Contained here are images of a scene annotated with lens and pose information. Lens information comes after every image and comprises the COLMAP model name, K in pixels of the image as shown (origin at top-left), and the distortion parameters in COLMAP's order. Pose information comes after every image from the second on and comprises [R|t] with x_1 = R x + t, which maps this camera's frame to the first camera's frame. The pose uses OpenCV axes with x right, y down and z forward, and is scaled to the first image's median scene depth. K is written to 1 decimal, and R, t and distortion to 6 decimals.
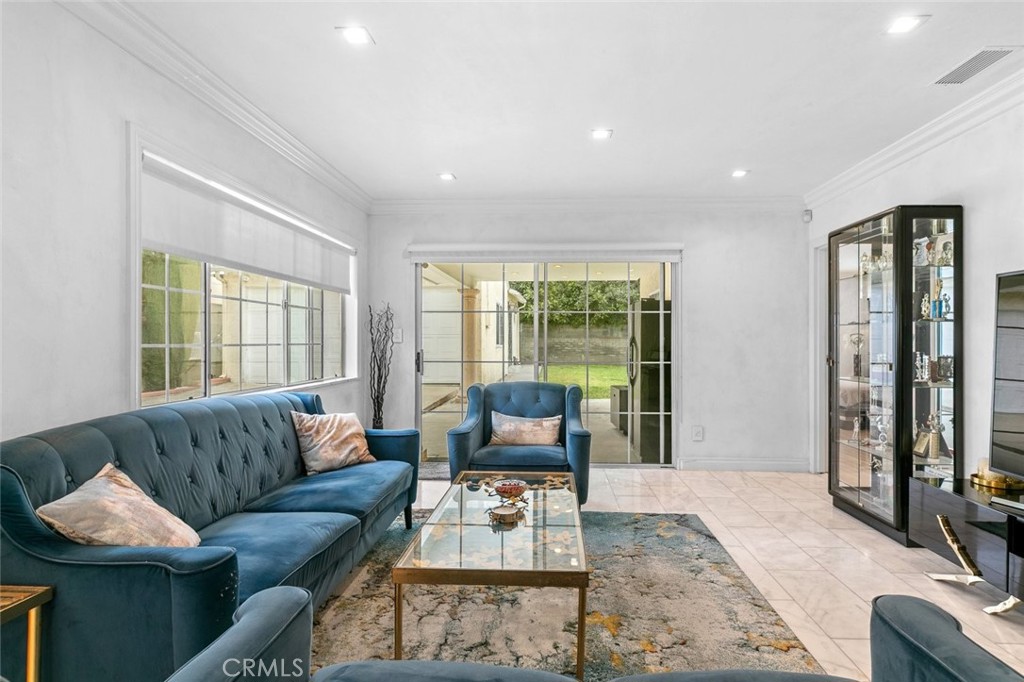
lens RADIAL K [[482.1, 0, 529.4], [0, 482.1, 336.4], [0, 0, 1]] dist [0.002163, -0.000444]
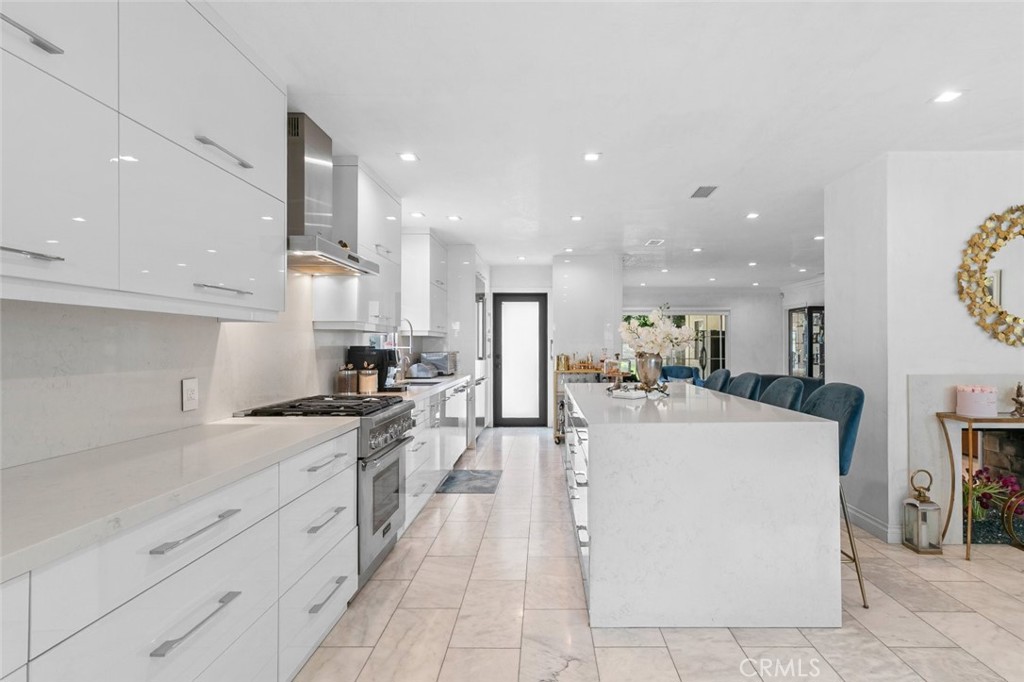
lens RADIAL K [[505.6, 0, 545.6], [0, 505.6, 342.3], [0, 0, 1]] dist [0.008037, -0.003570]
pose [[0.998836, -0.001659, 0.048216, -0.697182], [0.001384, 0.999983, 0.005749, -0.039345], [-0.048225, -0.005675, 0.998820, -1.413212]]
